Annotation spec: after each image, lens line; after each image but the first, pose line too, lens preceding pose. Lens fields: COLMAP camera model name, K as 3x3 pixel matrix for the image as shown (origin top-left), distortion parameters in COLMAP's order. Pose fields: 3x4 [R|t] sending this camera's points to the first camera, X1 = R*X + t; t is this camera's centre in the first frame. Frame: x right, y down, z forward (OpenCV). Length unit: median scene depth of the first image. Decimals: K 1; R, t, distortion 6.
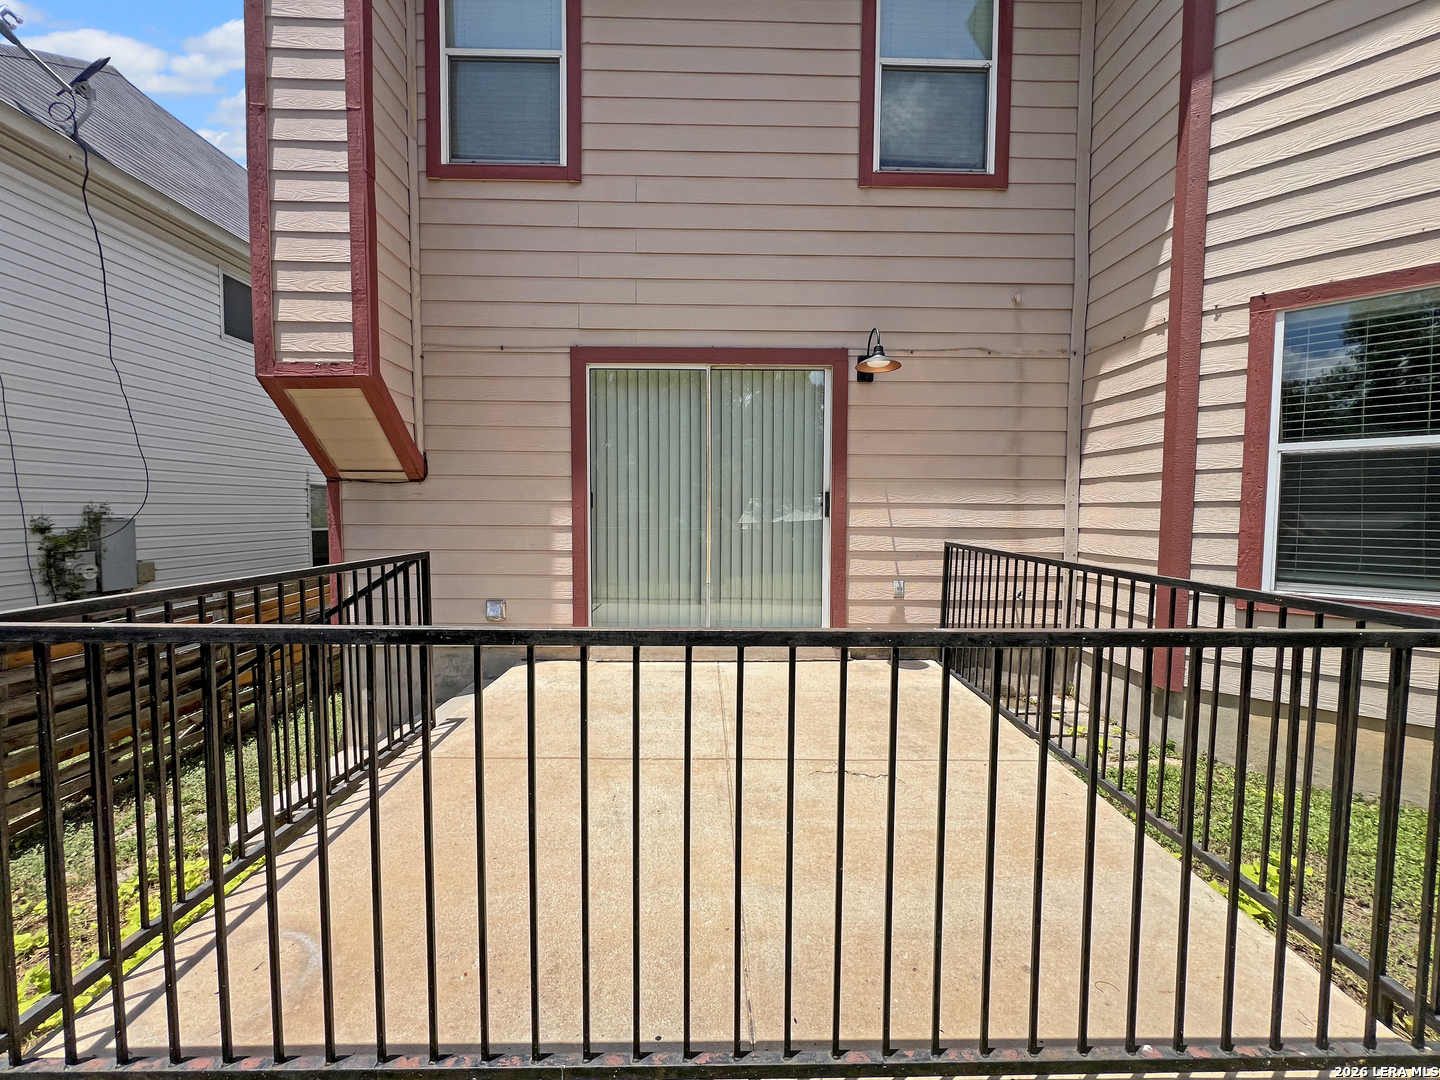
lens RADIAL K [[568.0, 0, 713.3], [0, 568.0, 529.8], [0, 0, 1]] dist [-0.002824, -0.000024]
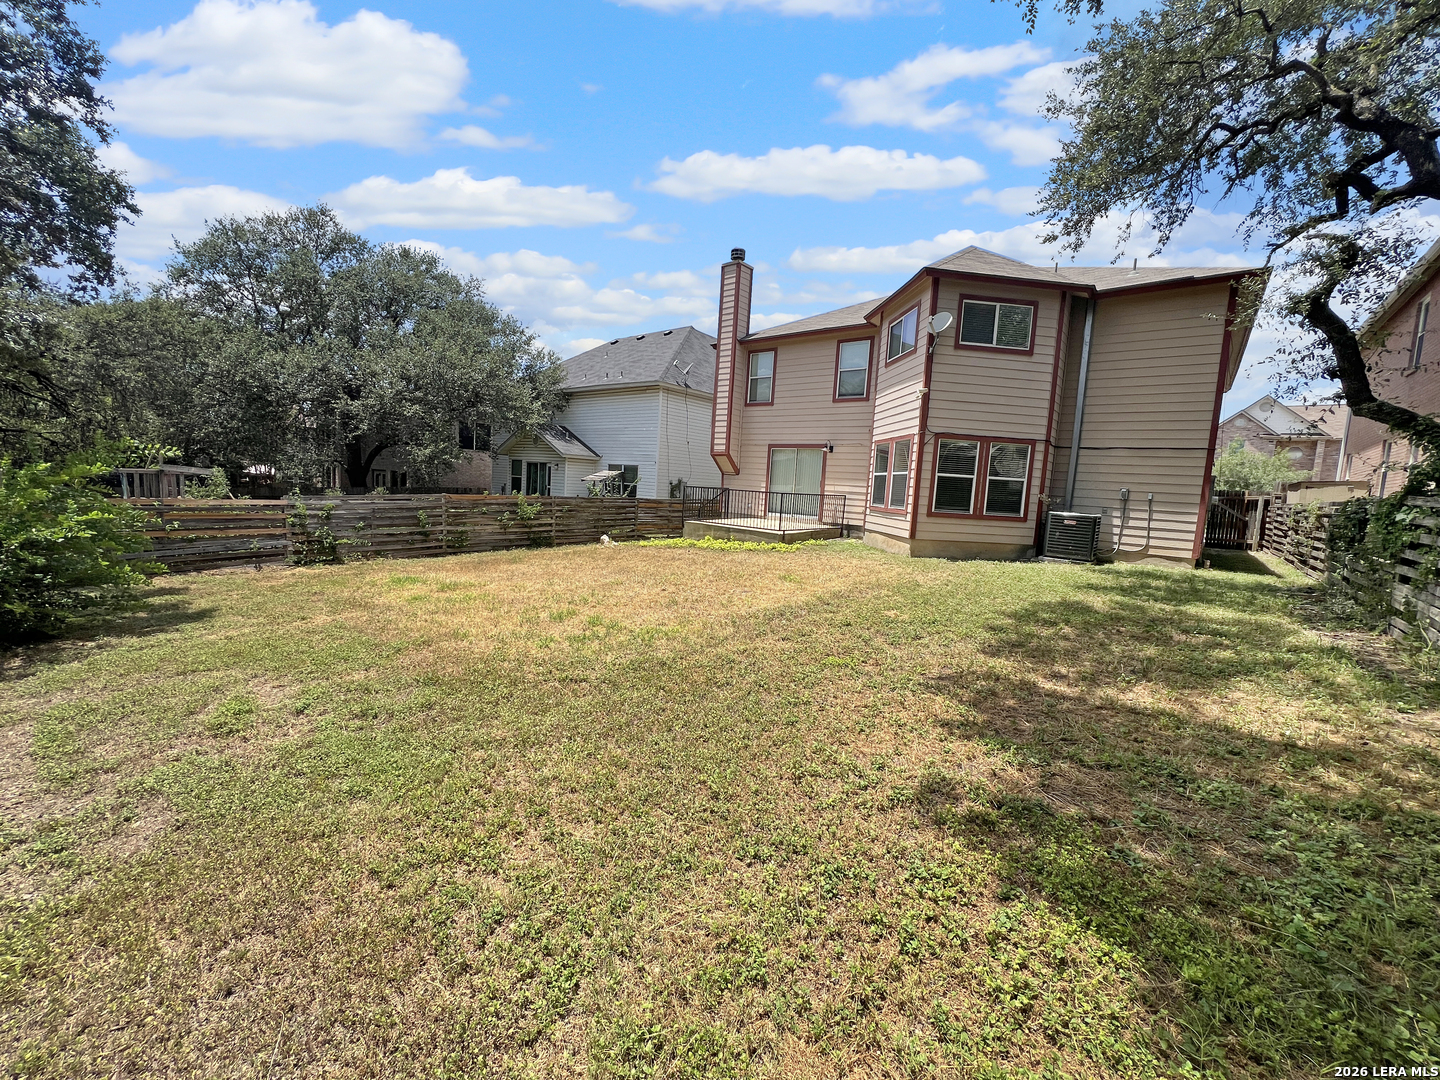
lens RADIAL K [[549.6, 0, 718.4], [0, 549.6, 534.9], [0, 0, 1]] dist [-0.001185, -0.000053]
pose [[0.748449, 0.108139, -0.654317, 2.237672], [-0.090057, 0.994050, 0.061273, 0.135620], [0.657050, 0.013066, 0.753734, -2.340747]]
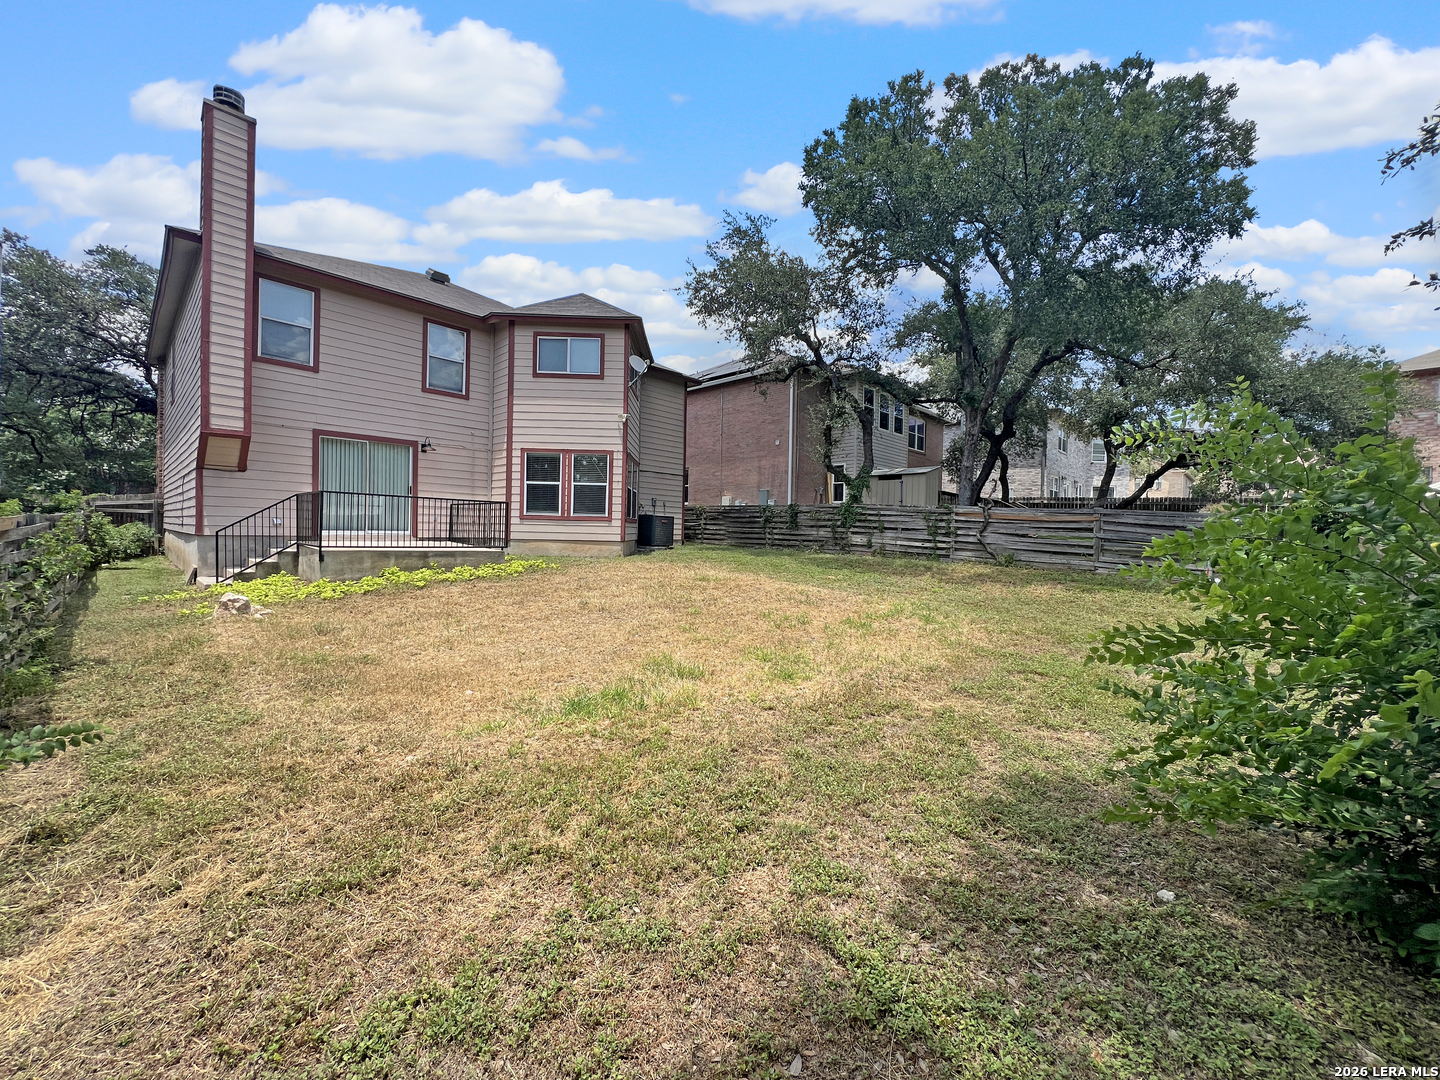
lens RADIAL K [[549.6, 0, 715.4], [0, 549.6, 539.7], [0, 0, 1]] dist [-0.001185, -0.000053]
pose [[0.686047, -0.003165, 0.727551, -0.875780], [0.008151, 0.999961, -0.003336, 0.259583], [-0.727512, 0.008218, 0.686046, -2.356210]]
